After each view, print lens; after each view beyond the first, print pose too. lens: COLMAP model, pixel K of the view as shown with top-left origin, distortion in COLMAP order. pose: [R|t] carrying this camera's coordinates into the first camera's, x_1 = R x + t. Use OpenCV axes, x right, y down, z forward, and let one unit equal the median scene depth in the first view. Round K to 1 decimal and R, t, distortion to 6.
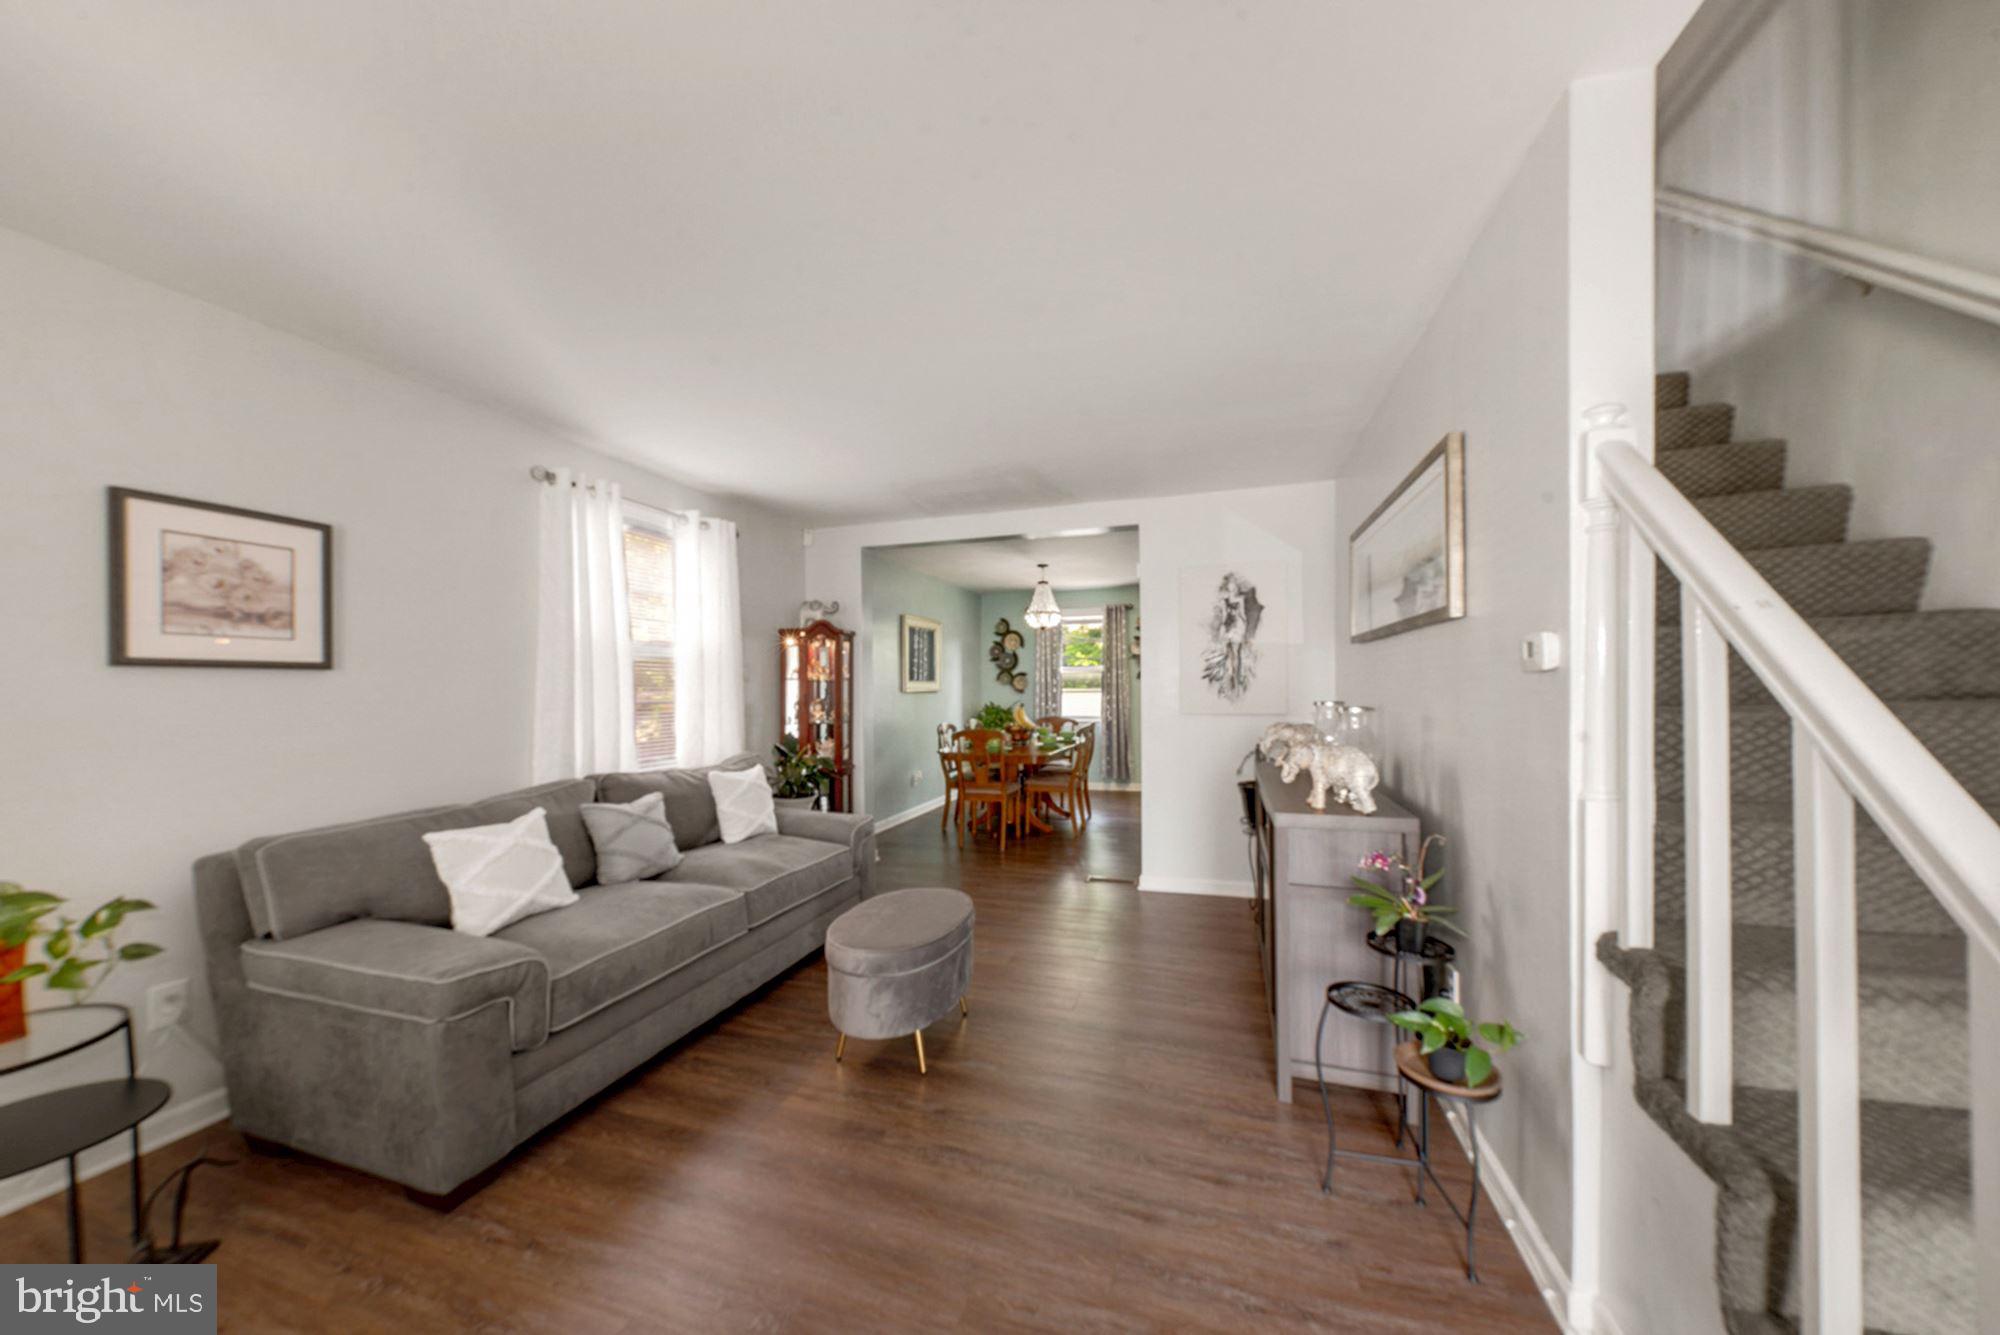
lens RADIAL K [[689.5, 0, 1006.8], [0, 689.5, 684.0], [0, 0, 1]] dist [-0.003082, -0.000879]
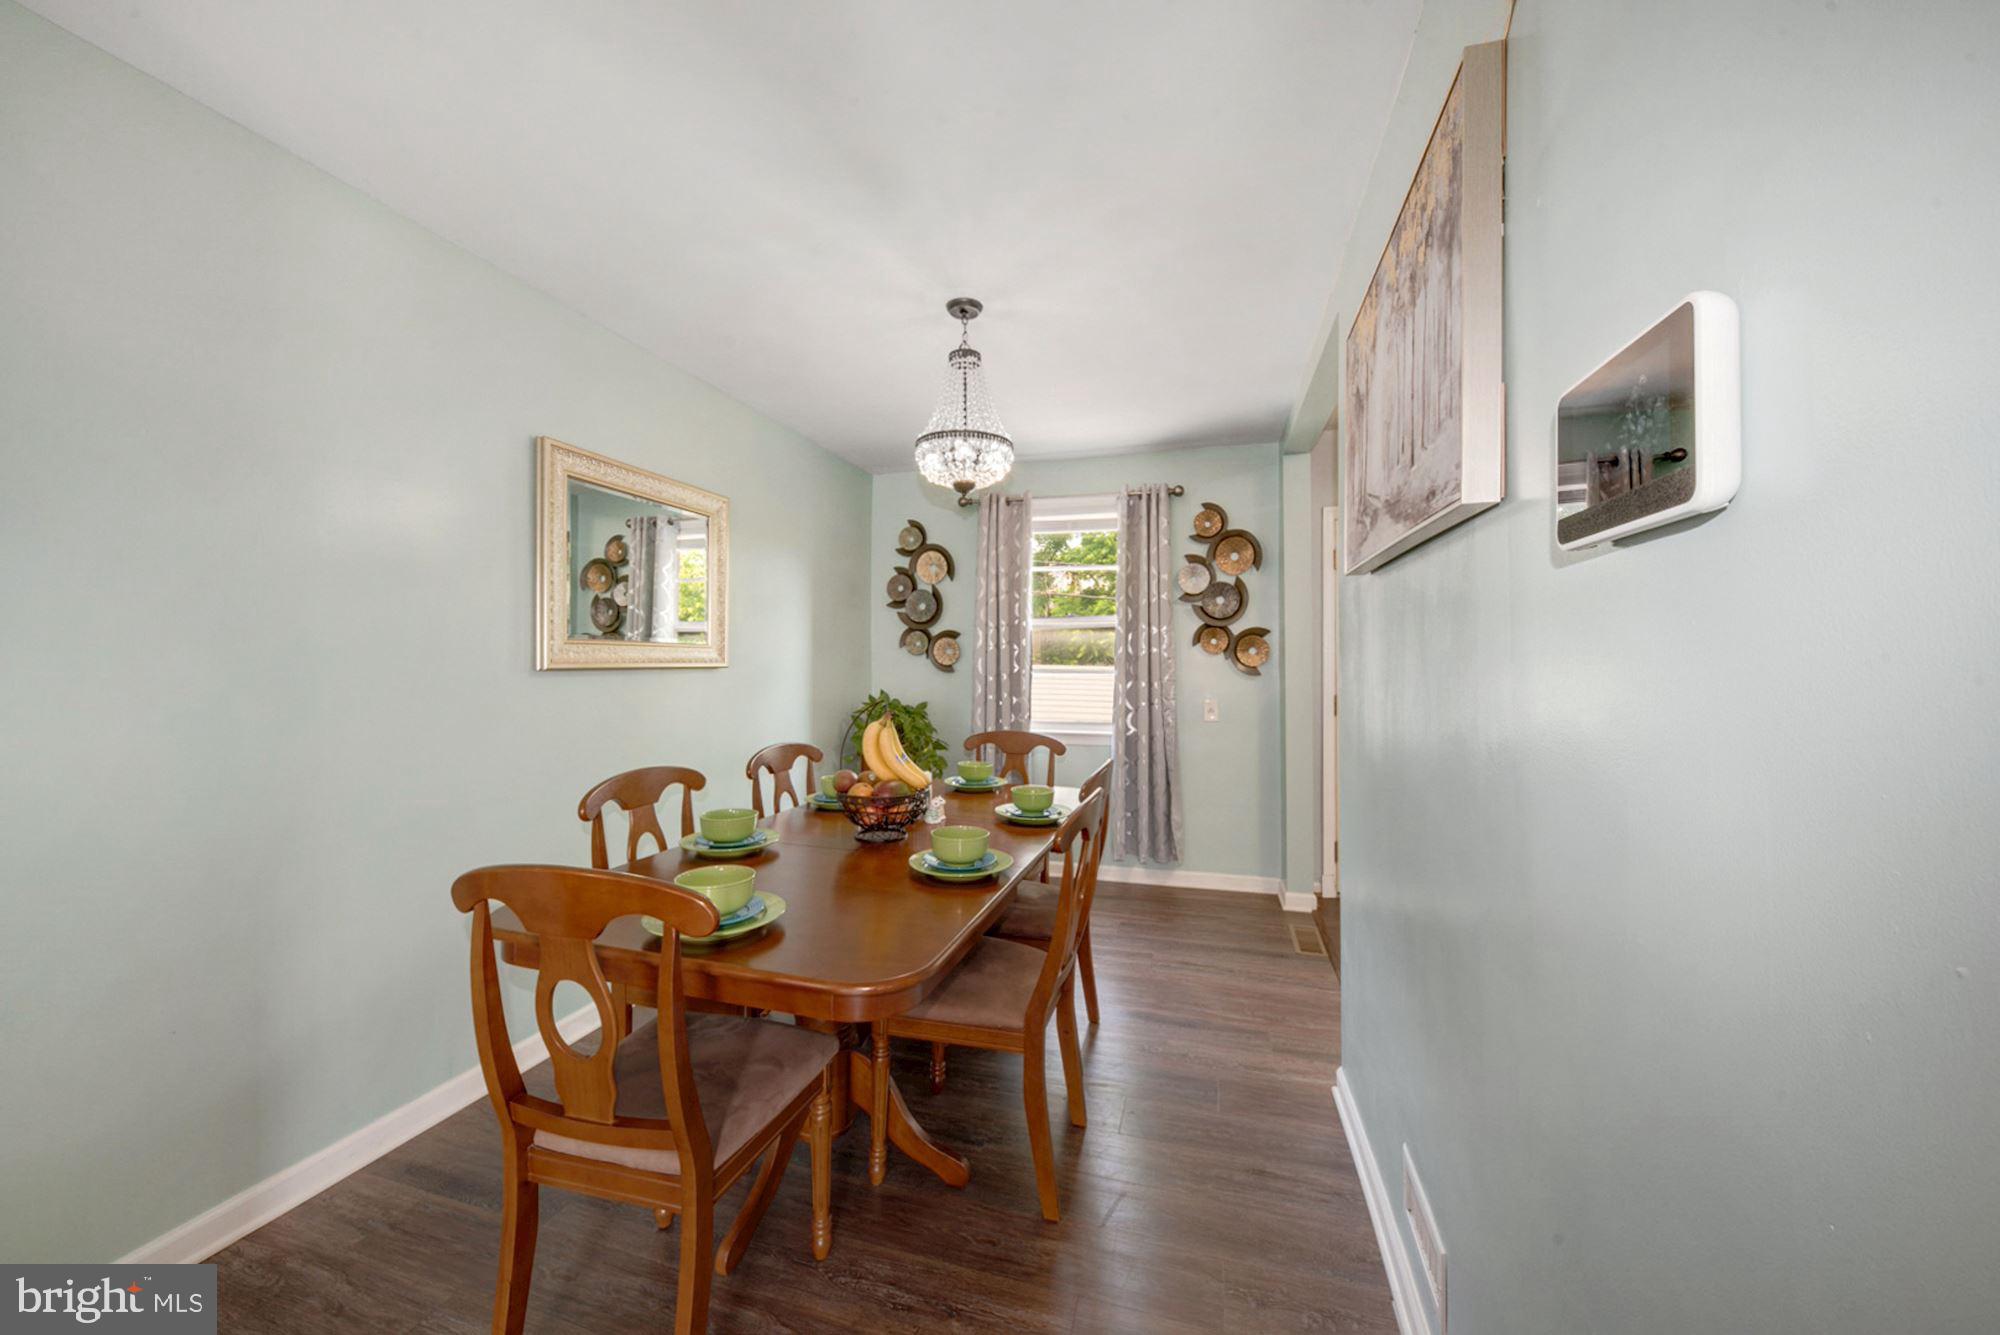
lens RADIAL K [[689.5, 0, 1014.6], [0, 689.5, 656.6], [0, 0, 1]] dist [-0.003082, -0.000879]
pose [[0.999227, 0.008121, 0.038468, 0.051391], [-0.008110, 0.999967, -0.000442, 0.001871], [-0.038470, 0.000130, 0.999260, 0.536804]]
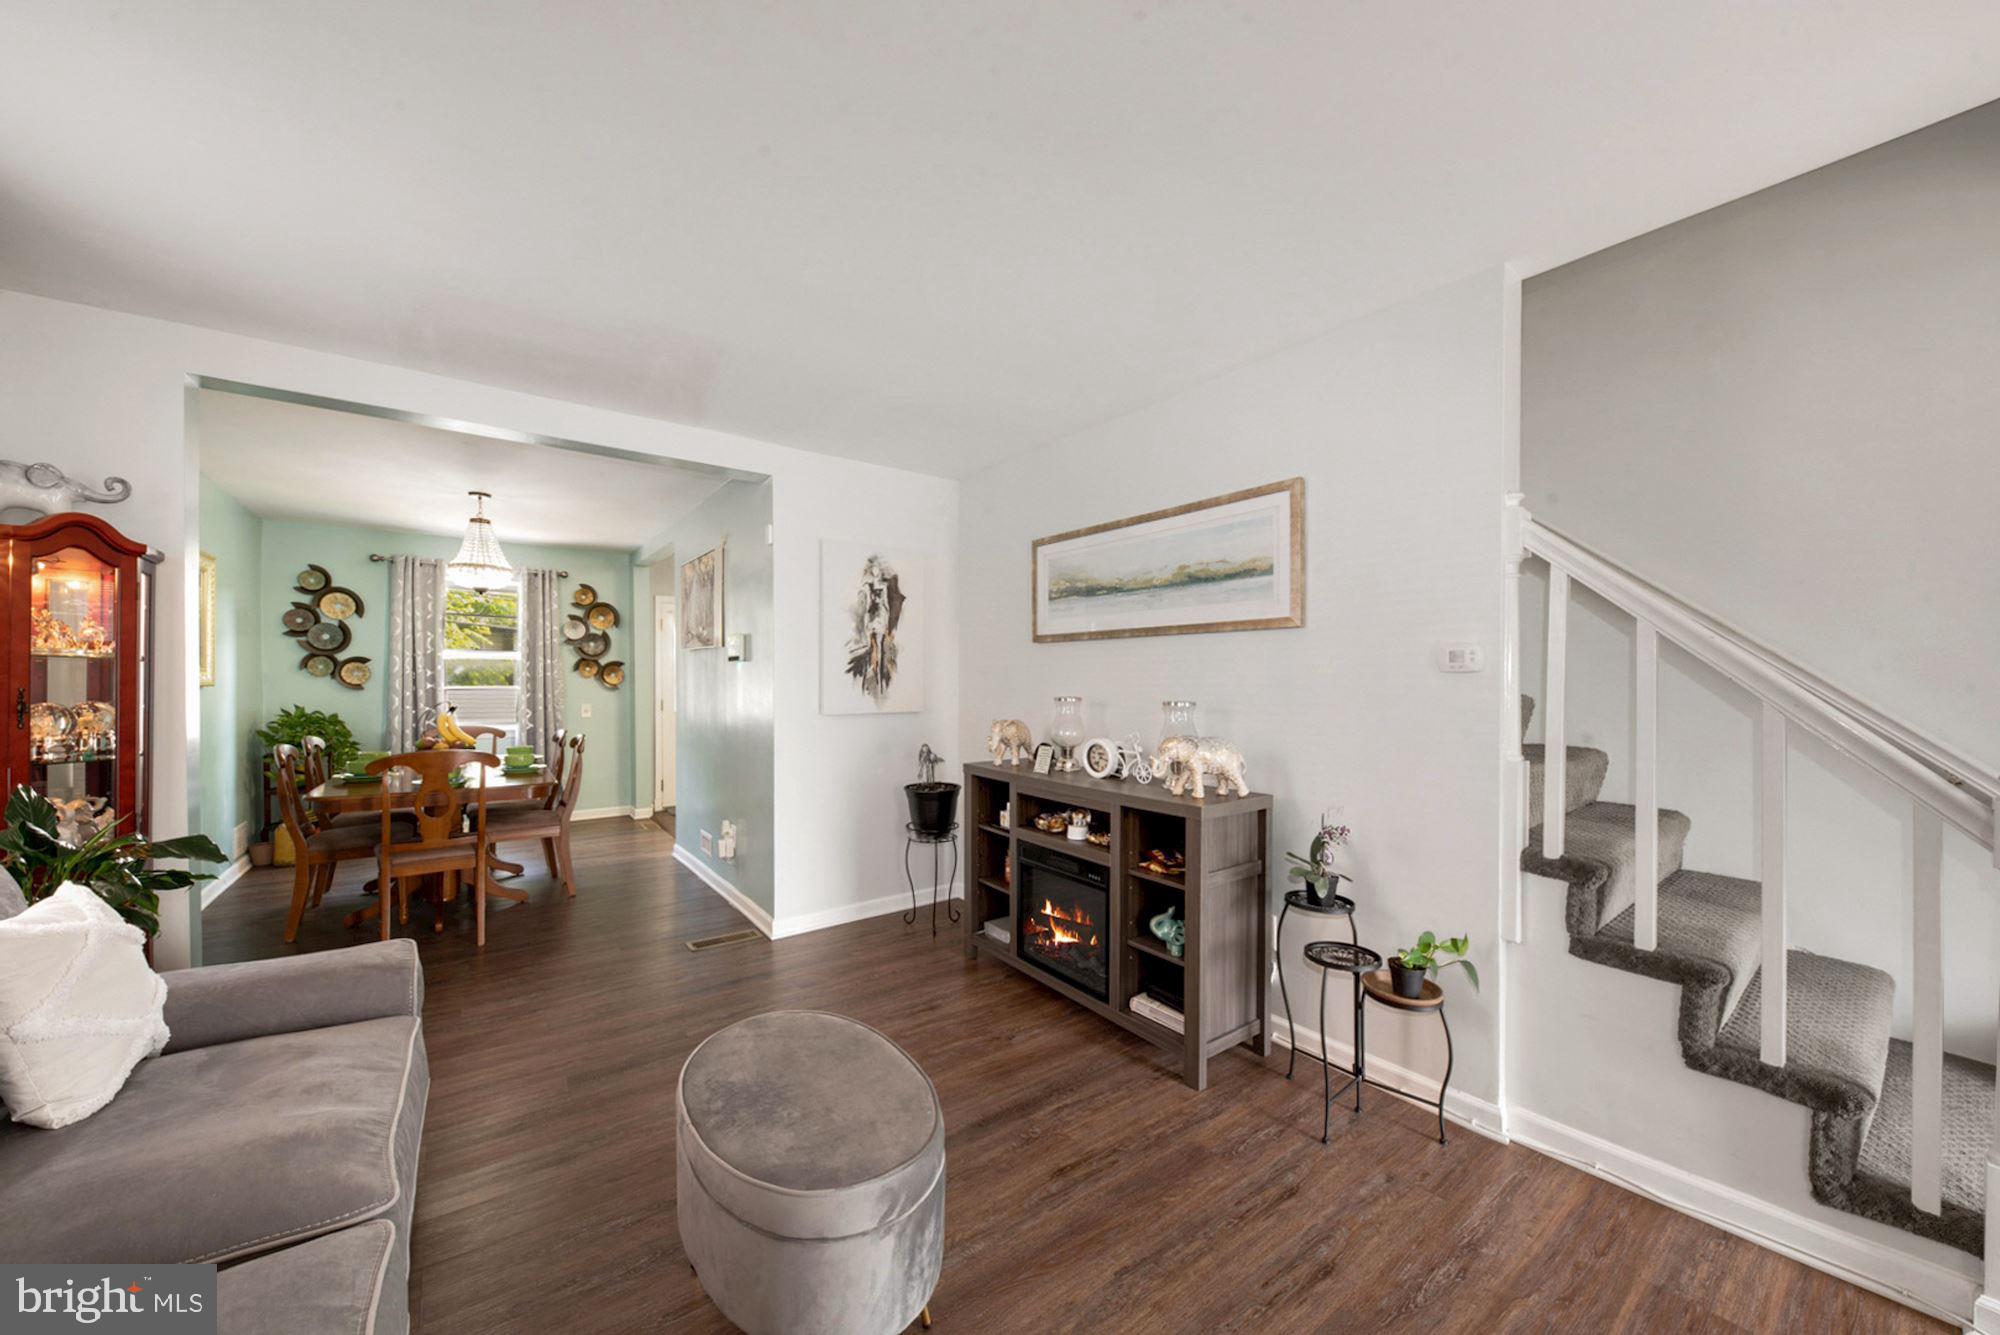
lens RADIAL K [[689.5, 0, 998.9], [0, 689.5, 685.3], [0, 0, 1]] dist [-0.003082, -0.000879]
pose [[0.569021, 0.002398, 0.822319, -0.167722], [-0.008608, 0.999958, 0.003040, 0.002084], [-0.822278, -0.008809, 0.569018, 0.182500]]
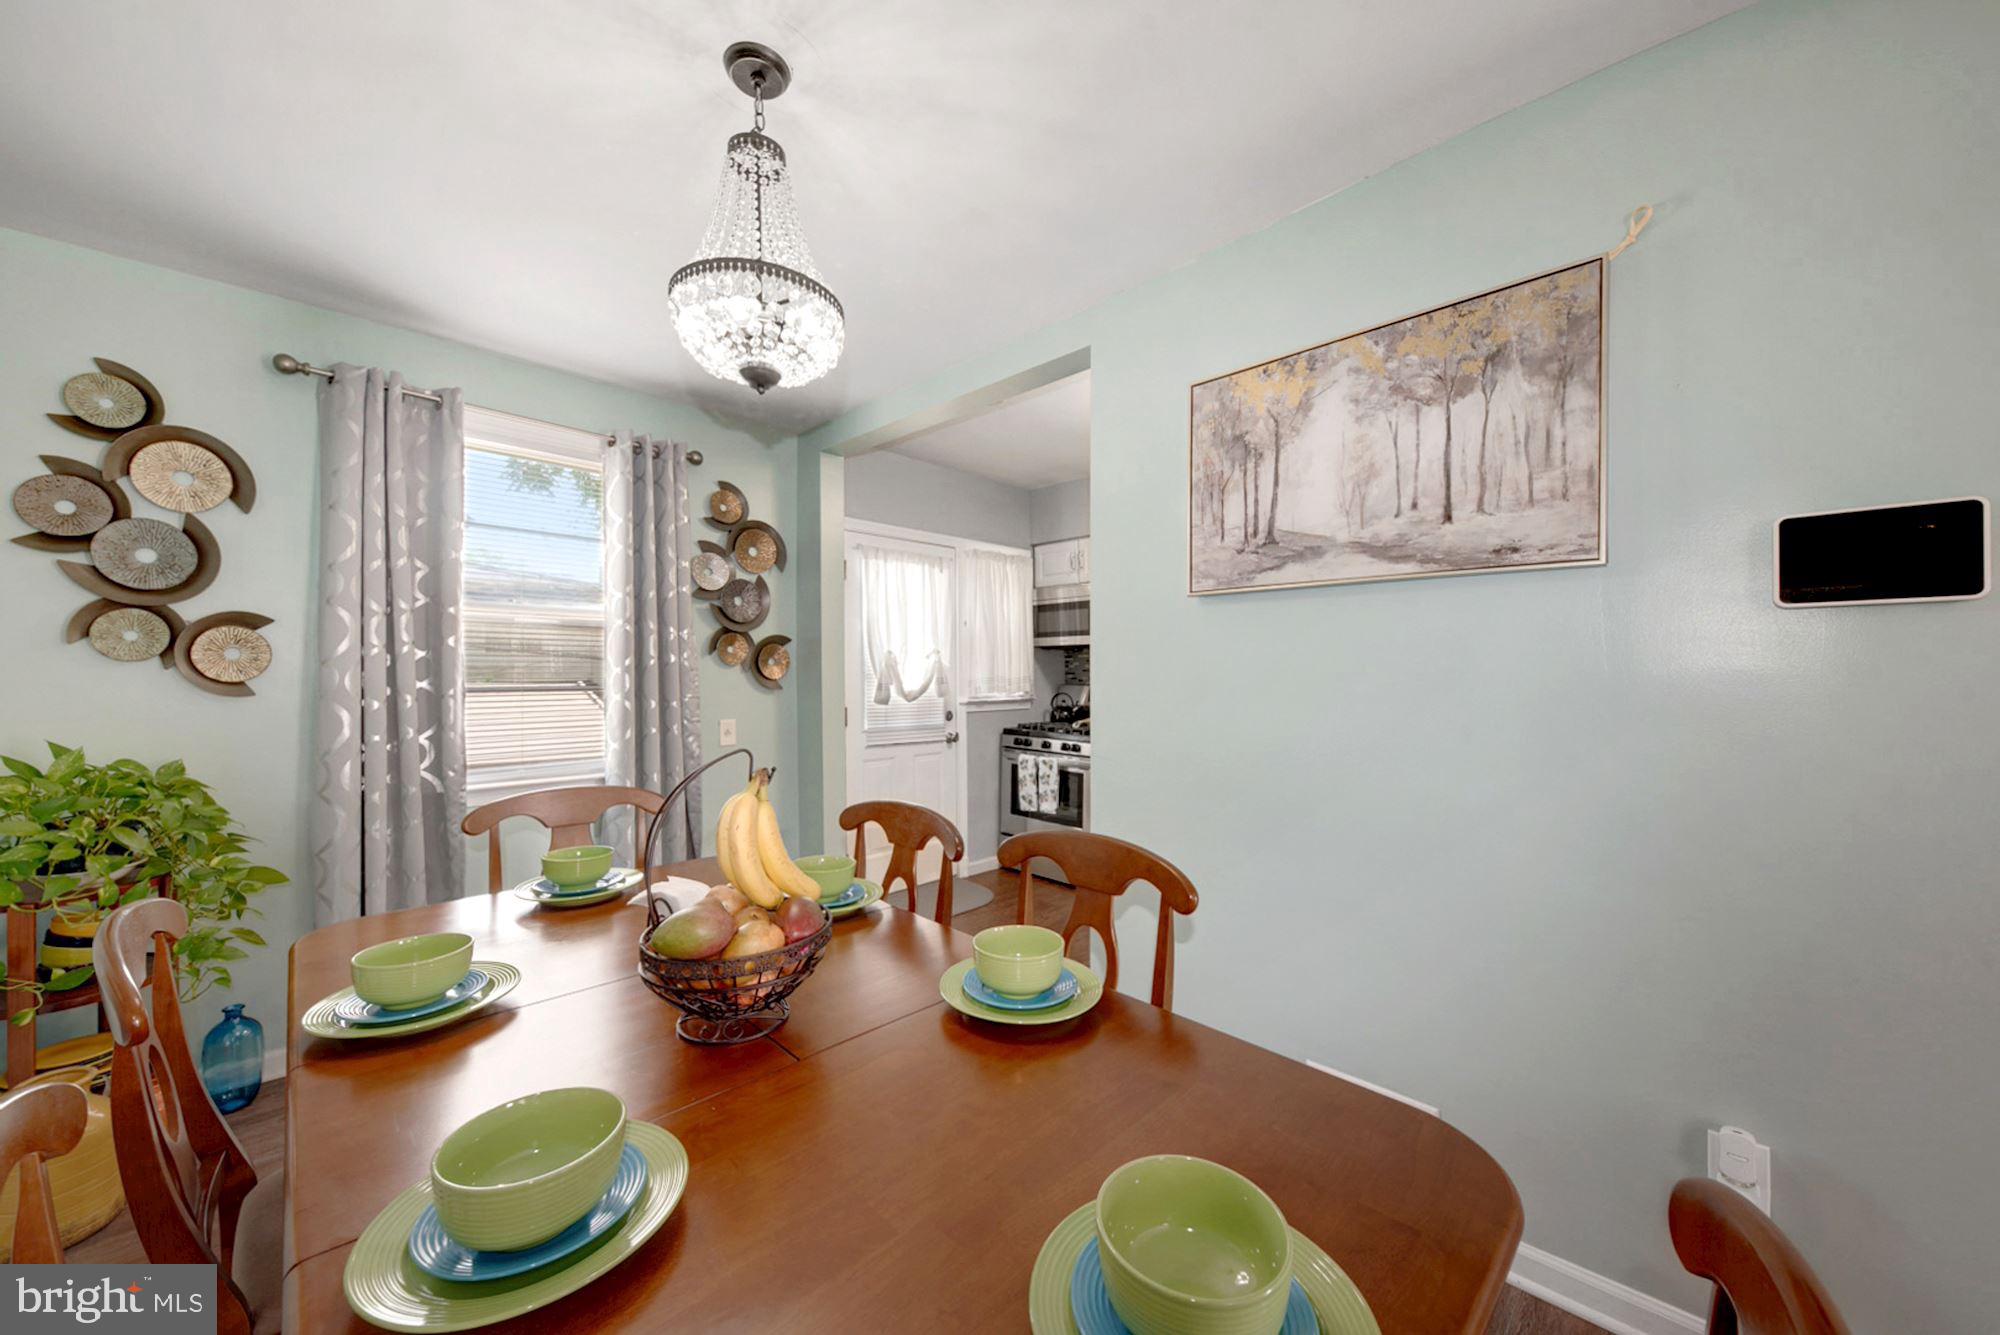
lens RADIAL K [[689.5, 0, 994.4], [0, 689.5, 676.7], [0, 0, 1]] dist [-0.003082, -0.000879]
pose [[0.461029, 0.002319, 0.887382, -0.074745], [-0.006653, 0.999978, 0.000843, 0.004449], [-0.887360, -0.006293, 0.461034, 0.685885]]
